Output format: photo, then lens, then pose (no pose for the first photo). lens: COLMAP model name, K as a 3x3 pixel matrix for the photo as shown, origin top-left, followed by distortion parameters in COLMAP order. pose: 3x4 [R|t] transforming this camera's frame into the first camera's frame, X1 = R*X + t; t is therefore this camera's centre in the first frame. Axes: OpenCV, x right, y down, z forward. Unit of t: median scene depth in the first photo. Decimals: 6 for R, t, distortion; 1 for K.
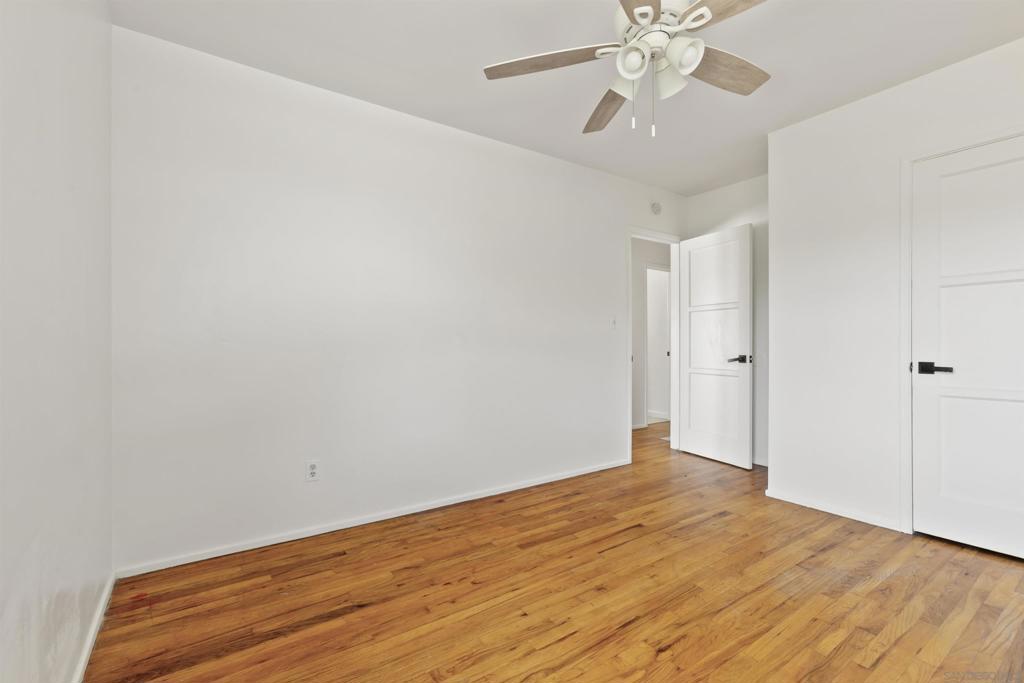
lens RADIAL K [[450.1, 0, 506.4], [0, 450.1, 346.0], [0, 0, 1]] dist [-0.014656, 0.016323]
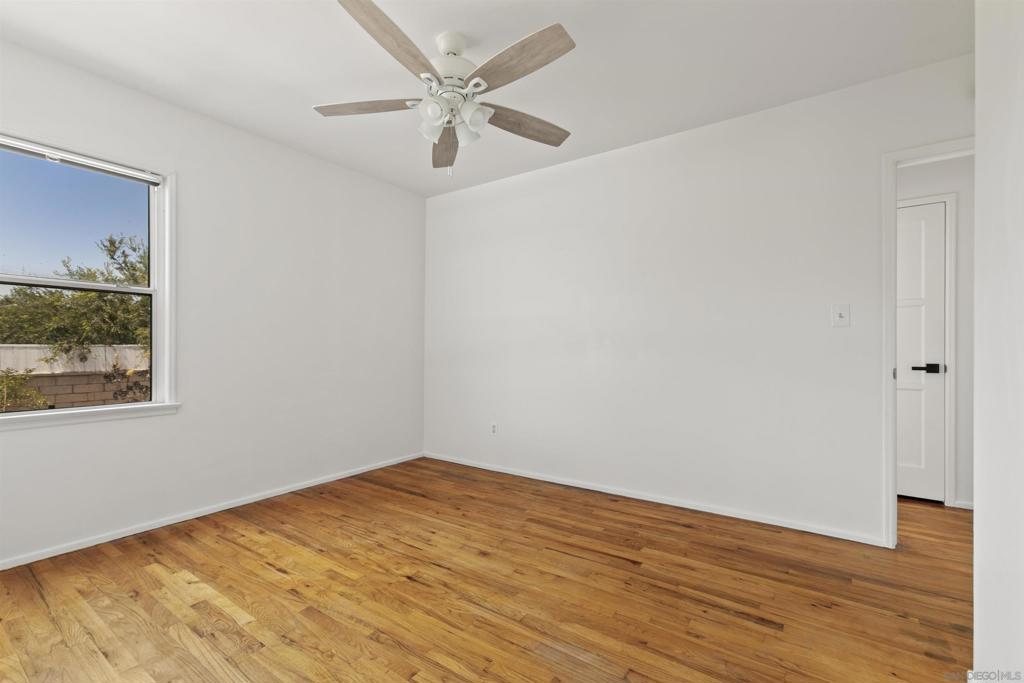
lens RADIAL K [[450.1, 0, 506.4], [0, 450.1, 346.0], [0, 0, 1]] dist [-0.014656, 0.016323]
pose [[0.343609, -0.005018, -0.939099, 1.117733], [-0.002171, 0.999979, -0.006138, -0.002090], [0.939110, 0.004148, 0.343591, 0.532346]]
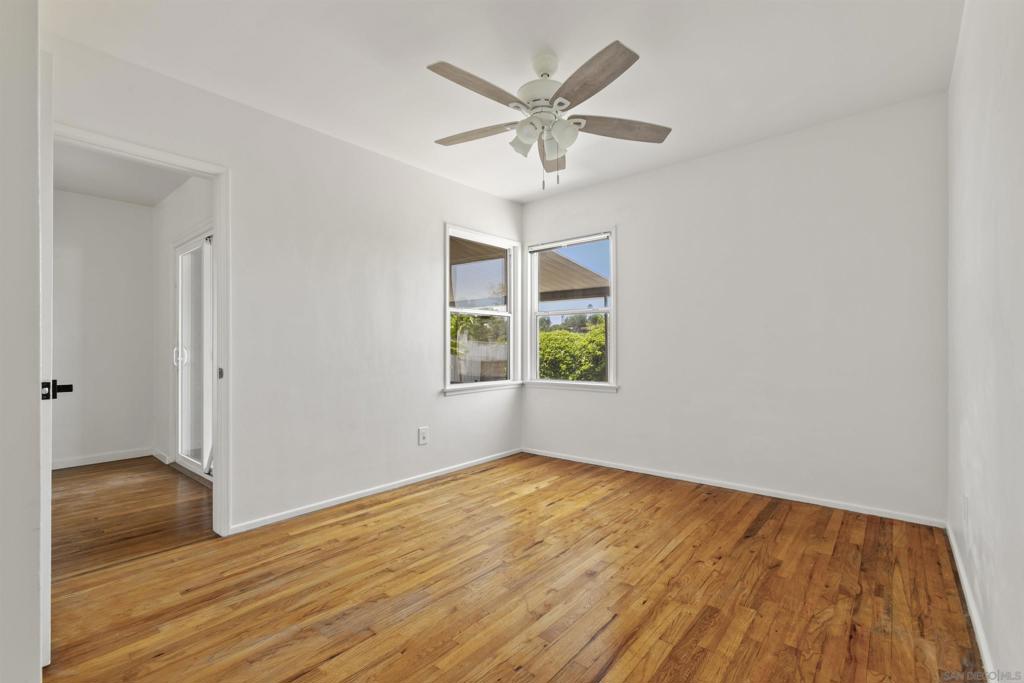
lens RADIAL K [[456.2, 0, 510.0], [0, 456.2, 350.7], [0, 0, 1]] dist [0.011181, 0.000413]
pose [[-0.964968, 0.007818, -0.262250, 0.568968], [0.006691, 0.999964, 0.005193, -0.002833], [0.262281, 0.003256, -0.964986, 1.658353]]
